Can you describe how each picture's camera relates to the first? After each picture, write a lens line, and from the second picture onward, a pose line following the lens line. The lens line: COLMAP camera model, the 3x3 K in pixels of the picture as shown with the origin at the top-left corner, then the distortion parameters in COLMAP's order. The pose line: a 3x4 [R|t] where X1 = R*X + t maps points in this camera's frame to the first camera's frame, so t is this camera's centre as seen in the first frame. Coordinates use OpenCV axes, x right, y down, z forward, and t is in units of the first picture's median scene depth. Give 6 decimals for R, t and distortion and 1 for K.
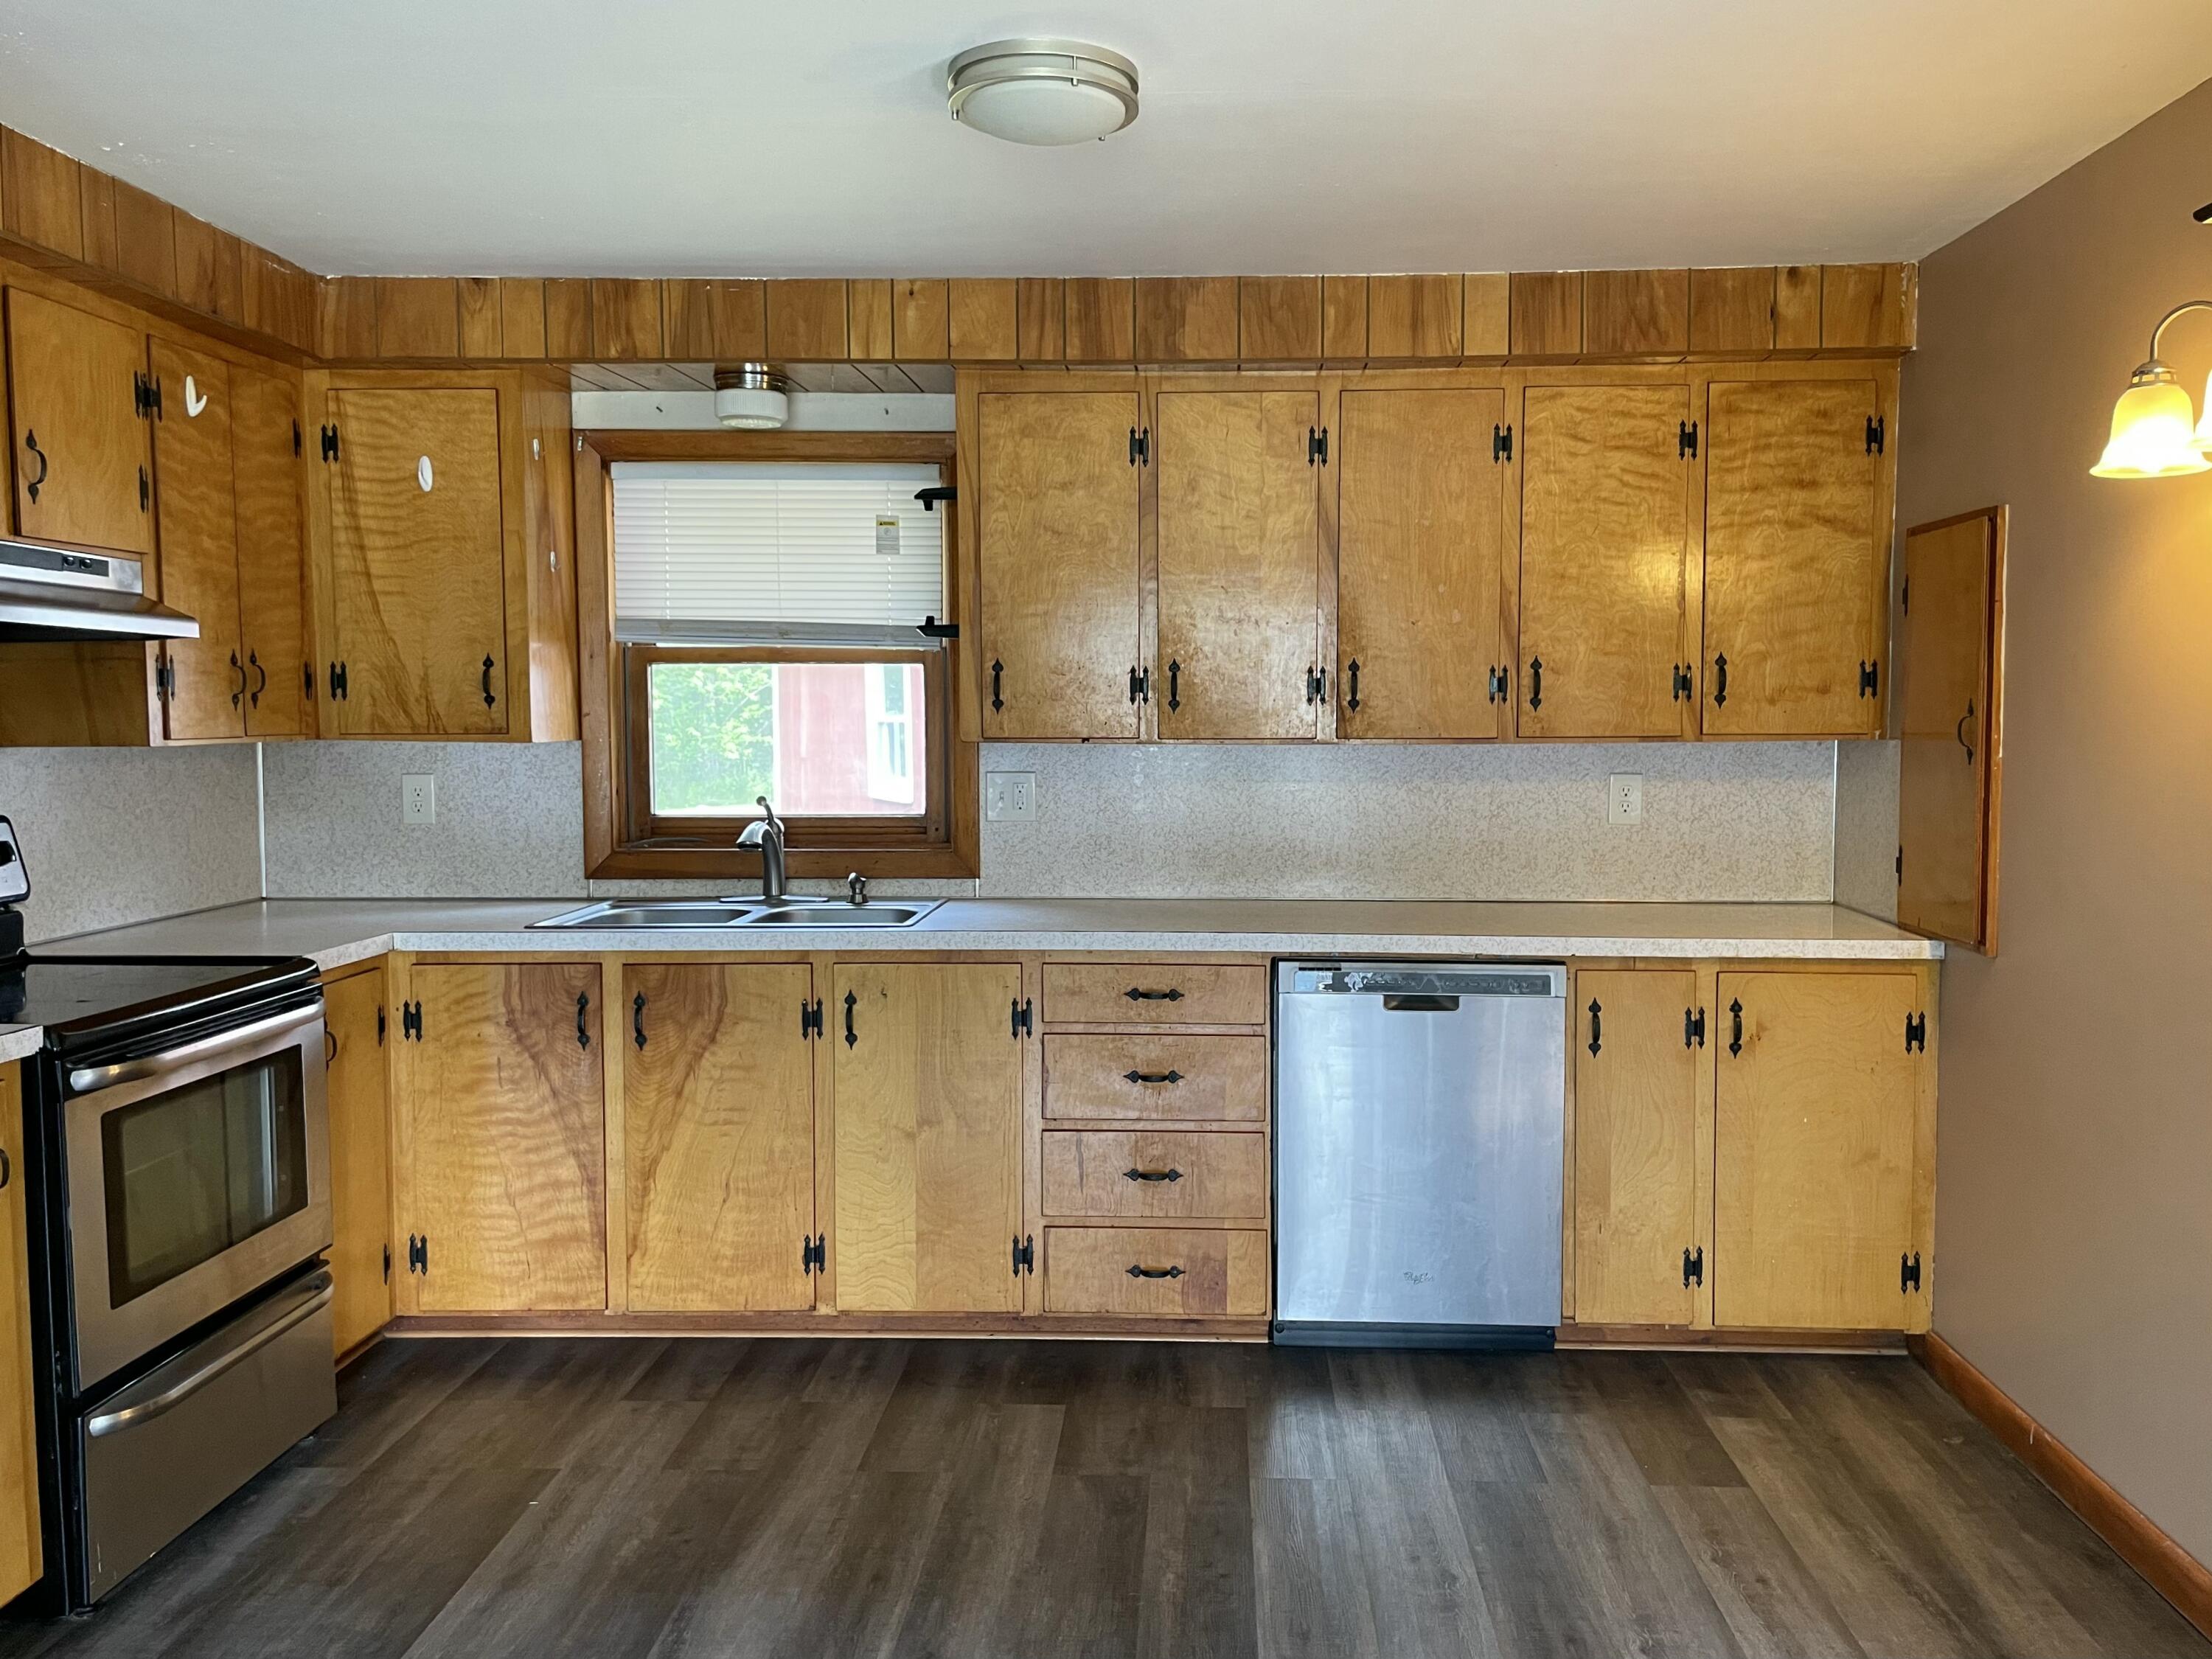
lens RADIAL K [[1703.2, 0, 1160.7], [0, 1703.2, 810.7], [0, 0, 1]] dist [0.086390, -0.112360]
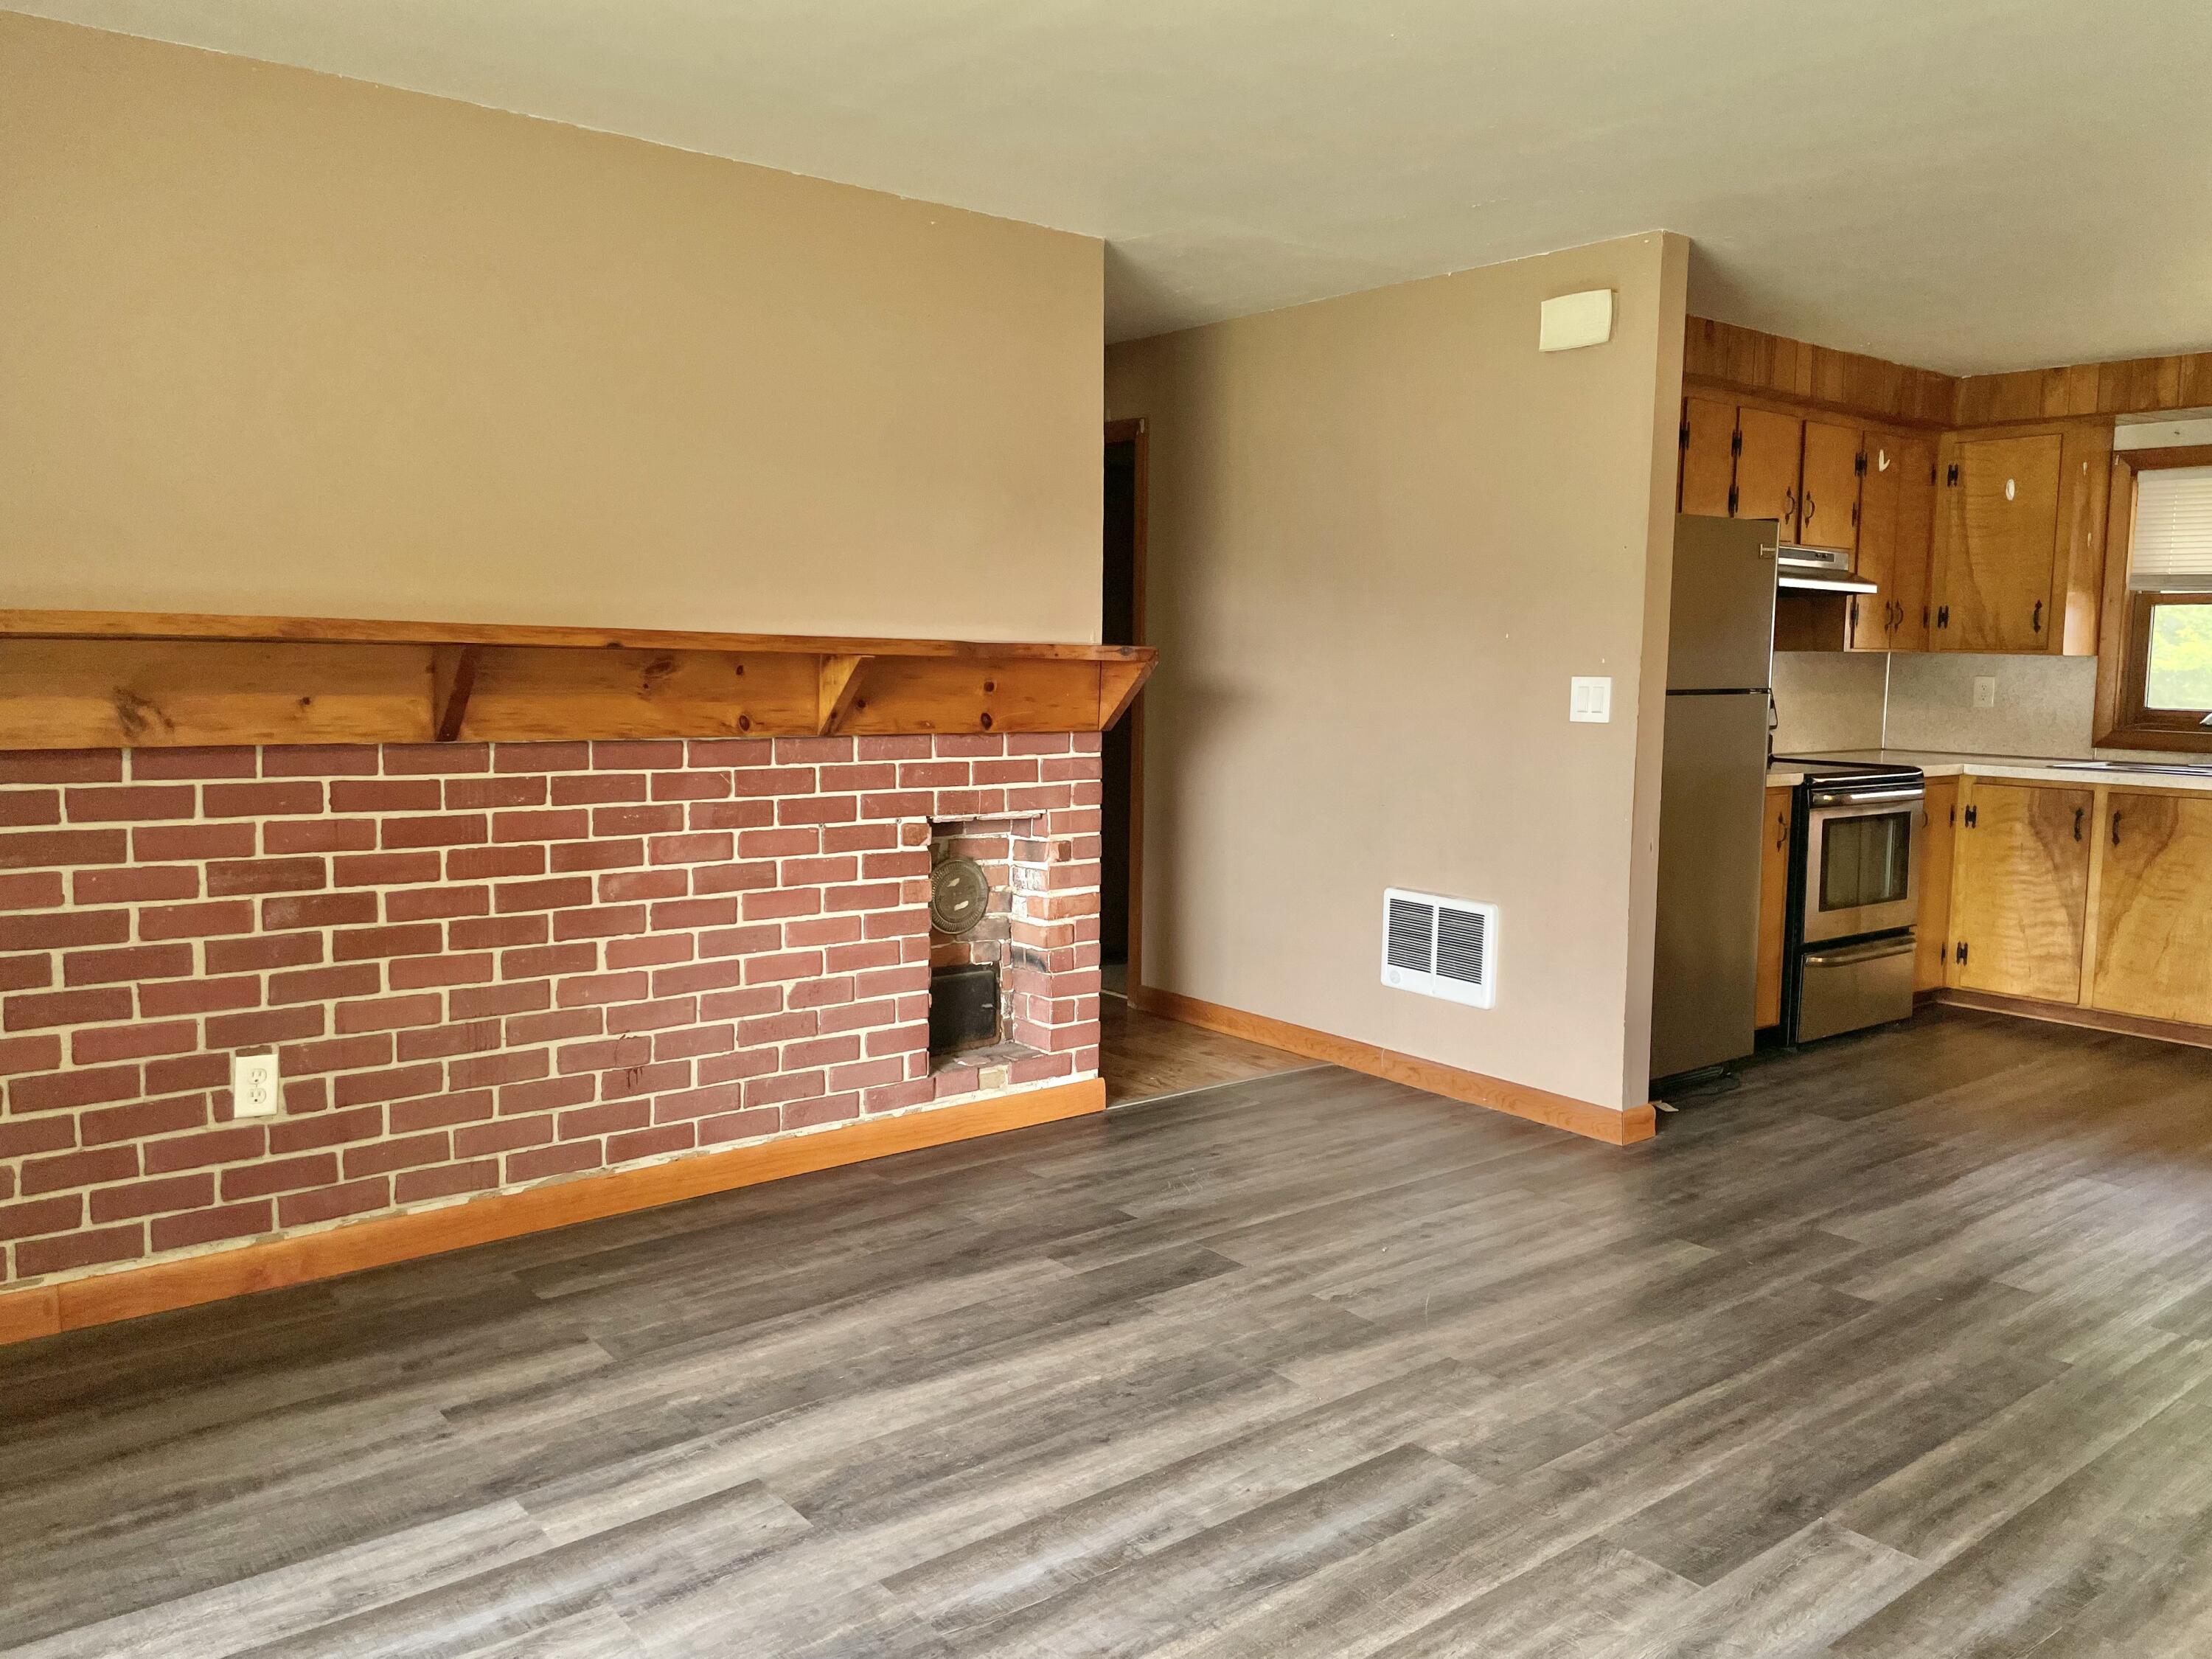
lens RADIAL K [[1703.2, 0, 1088.5], [0, 1703.2, 825.0], [0, 0, 1]] dist [0.086390, -0.112360]
pose [[0.645160, 0.090694, -0.758645, 0.293042], [-0.060148, 0.995877, 0.067904, 0.065007], [0.761676, 0.001822, 0.647955, -0.751908]]
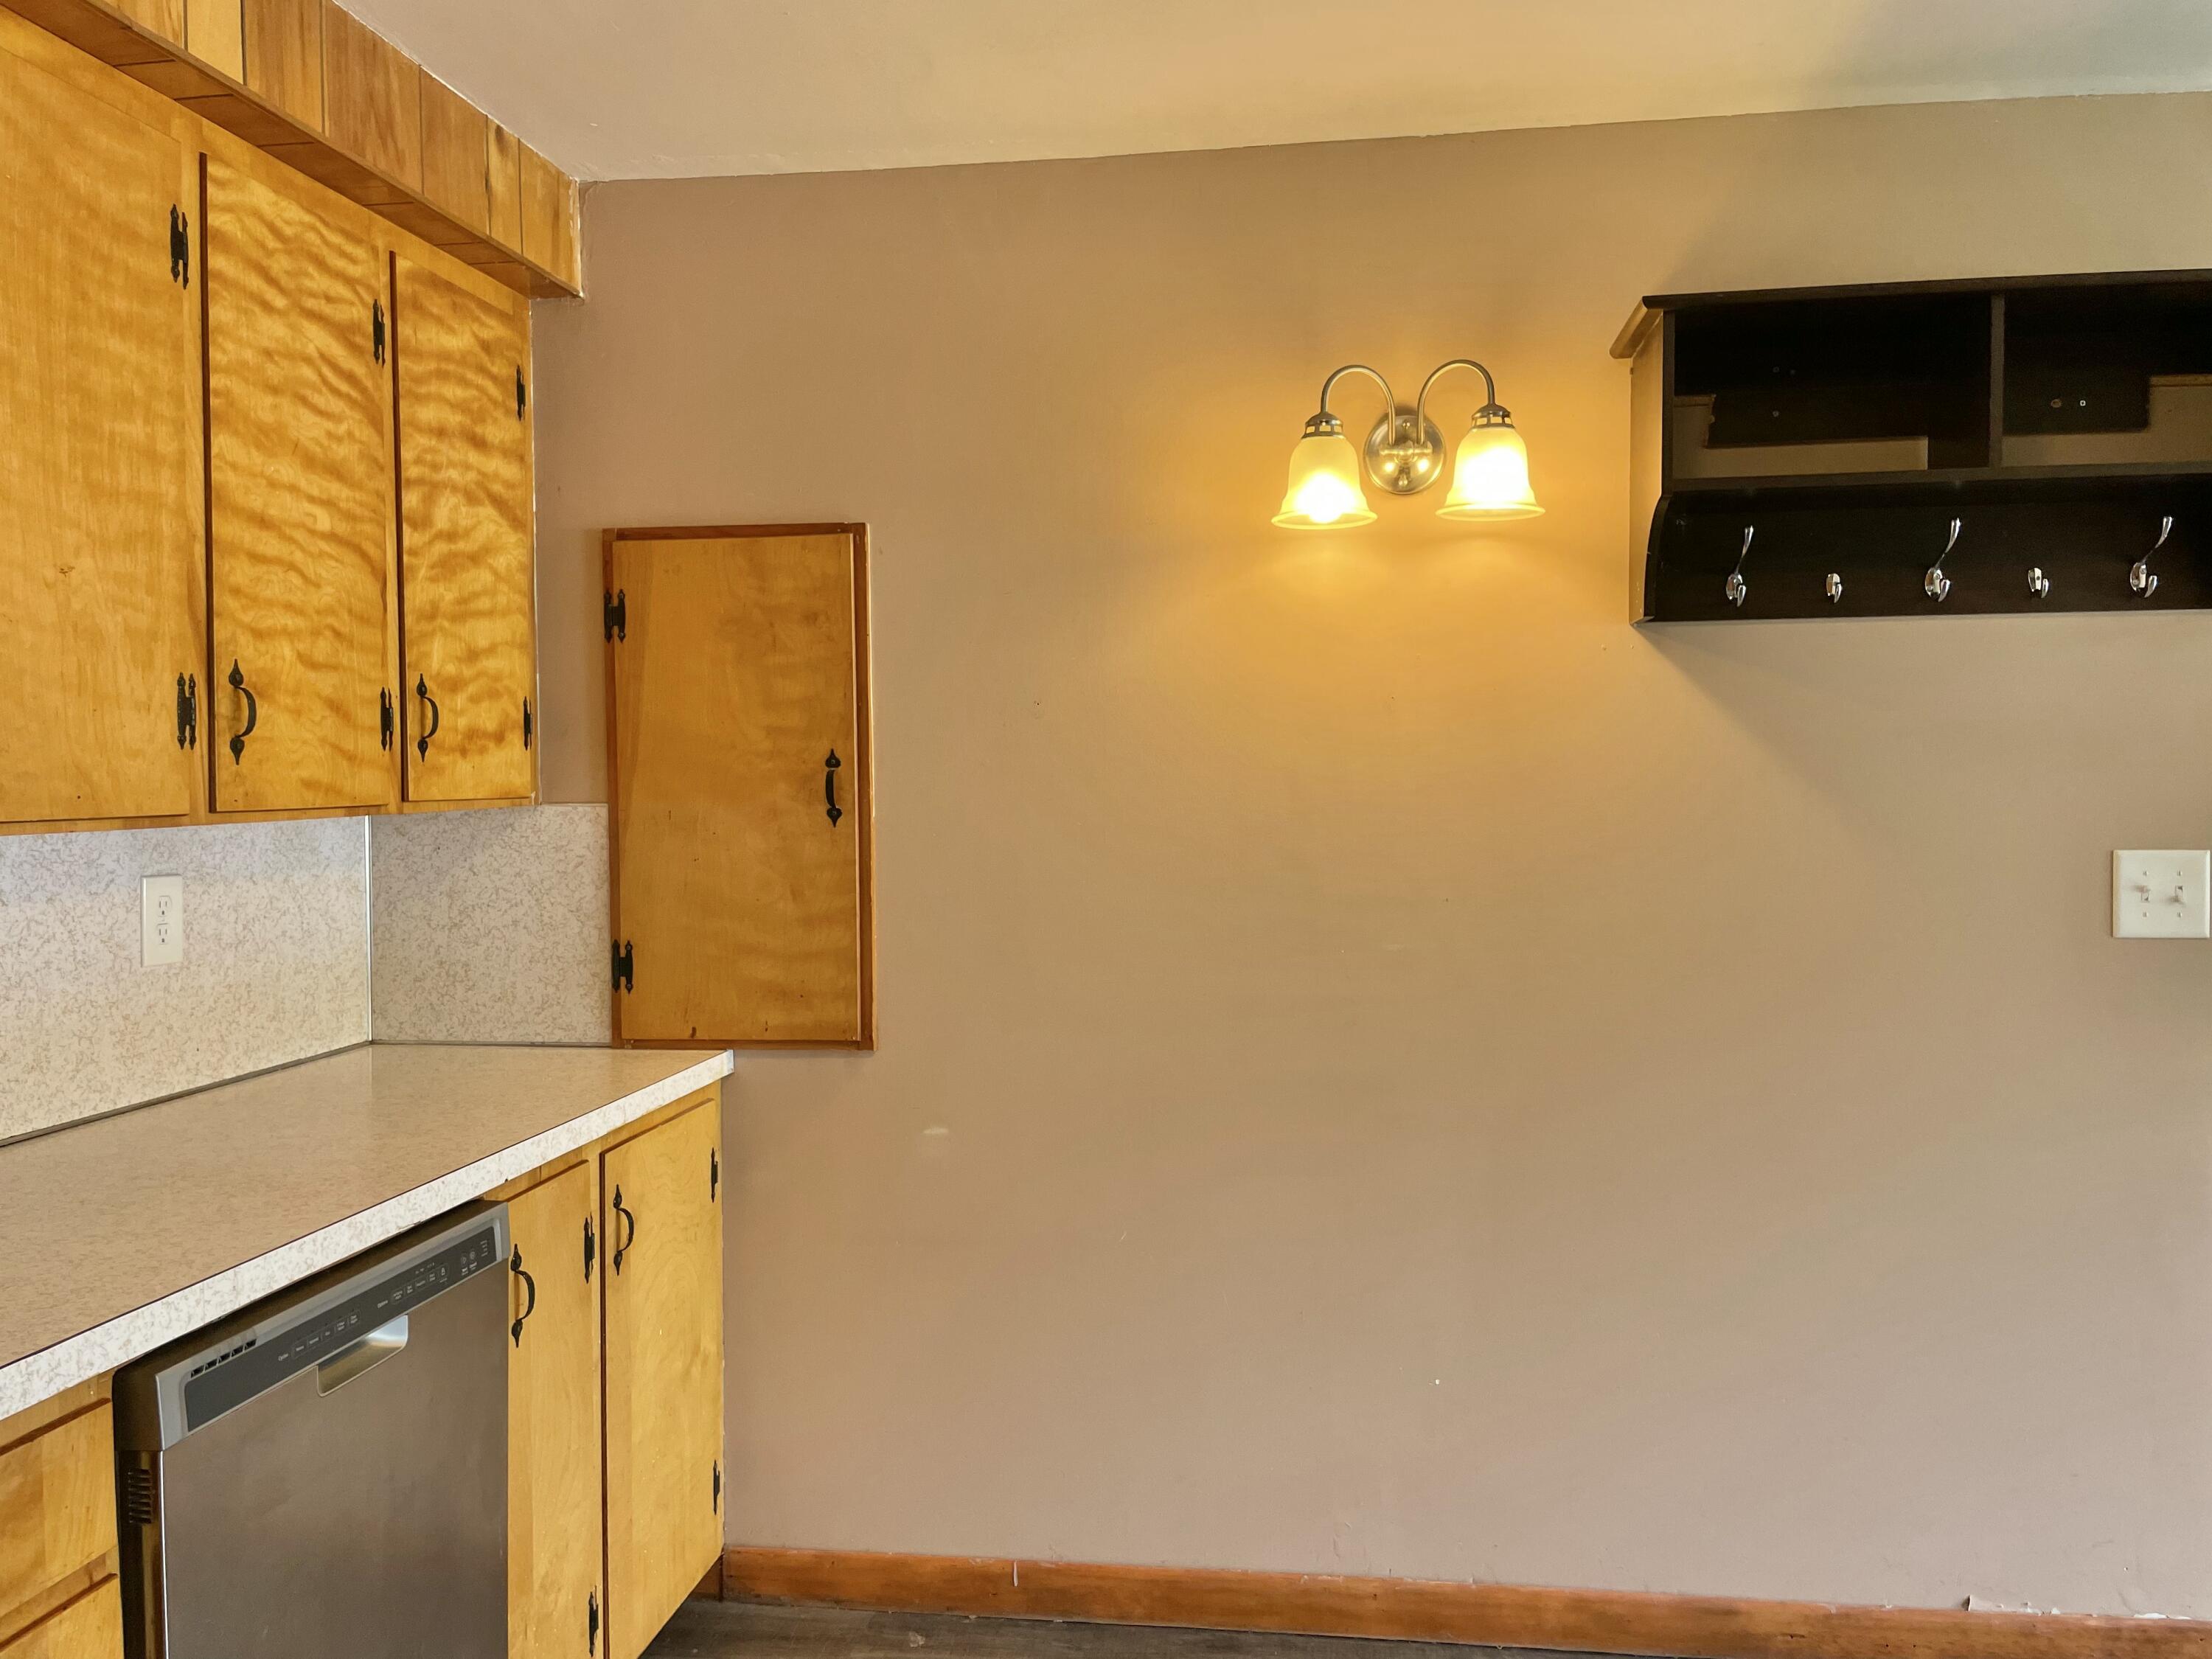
lens RADIAL K [[1703.2, 0, 1099.9], [0, 1703.2, 811.7], [0, 0, 1]] dist [0.086390, -0.112360]
pose [[0.121464, -0.021816, 0.992356, -0.293486], [0.067513, 0.997625, 0.013668, -0.032837], [-0.990297, 0.065336, 0.122648, 0.680699]]
